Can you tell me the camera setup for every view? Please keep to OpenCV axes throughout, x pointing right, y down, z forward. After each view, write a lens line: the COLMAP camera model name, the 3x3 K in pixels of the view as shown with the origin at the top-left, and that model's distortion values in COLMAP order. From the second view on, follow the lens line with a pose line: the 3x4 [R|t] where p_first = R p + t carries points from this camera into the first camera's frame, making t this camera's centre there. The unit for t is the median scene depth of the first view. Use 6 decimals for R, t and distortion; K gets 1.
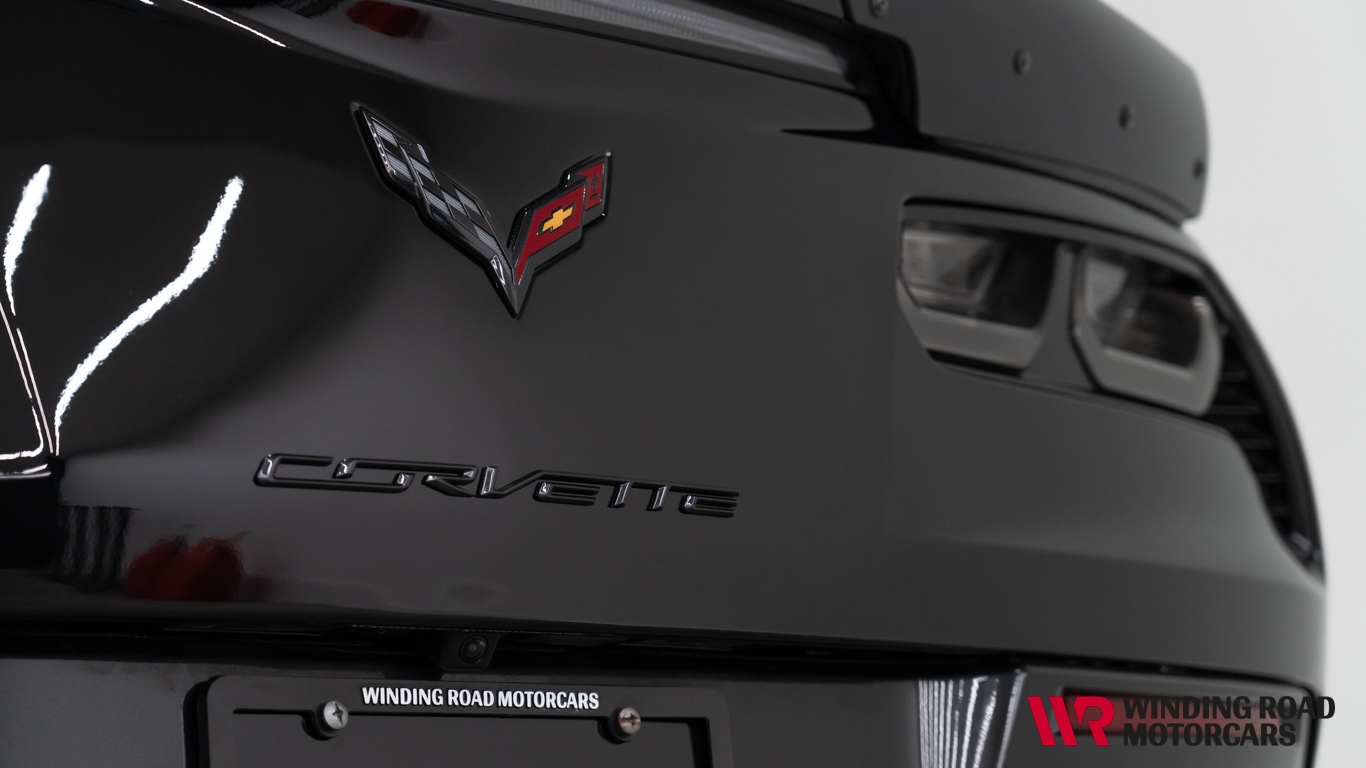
lens RADIAL K [[2676.8, 0, 683.0], [0, 2676.8, 384.0], [0, 0, 1]] dist [0.047929, -0.092811]
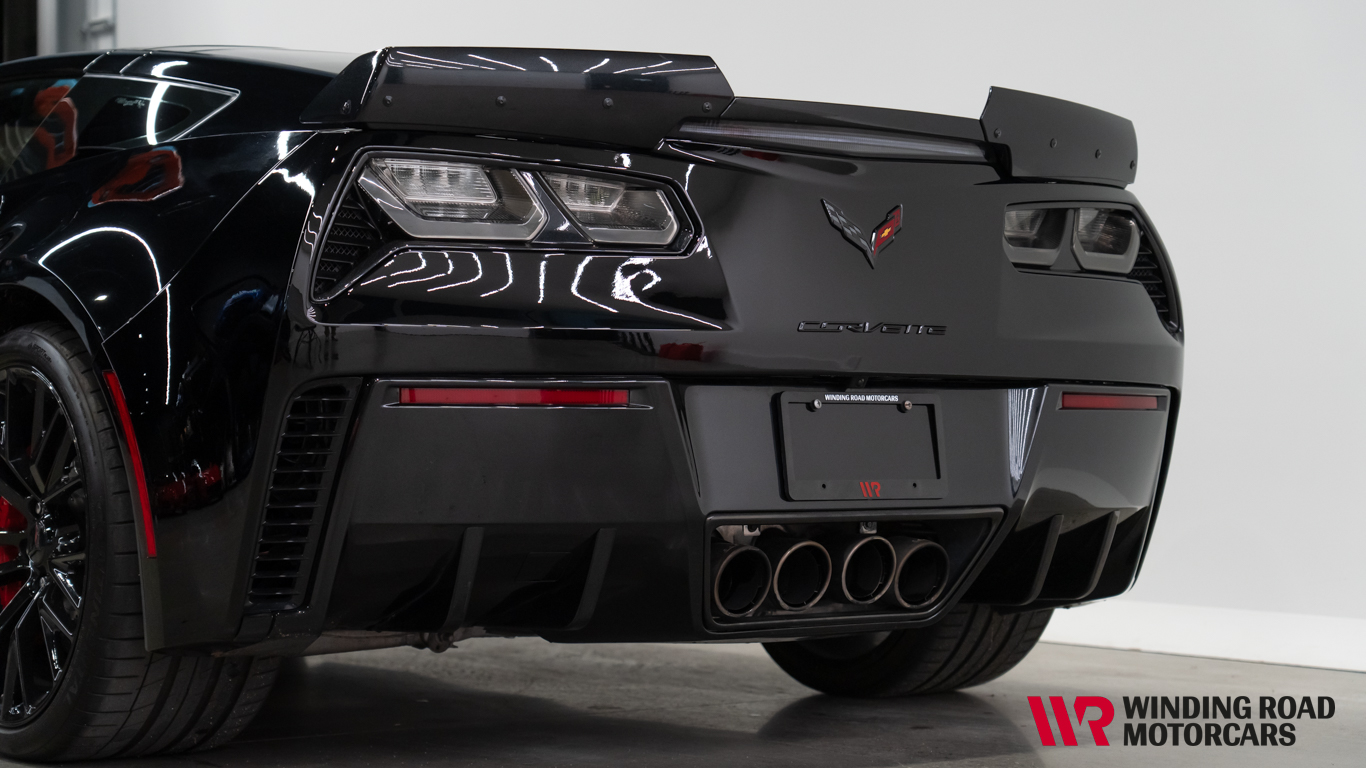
lens RADIAL K [[2676.8, 0, 683.0], [0, 2676.8, 384.0], [0, 0, 1]] dist [0.047929, -0.092811]
pose [[0.999657, 0.007452, -0.025095, -0.163760], [-0.004042, 0.991073, 0.133261, -0.241705], [0.025864, -0.133114, 0.990763, -1.604742]]
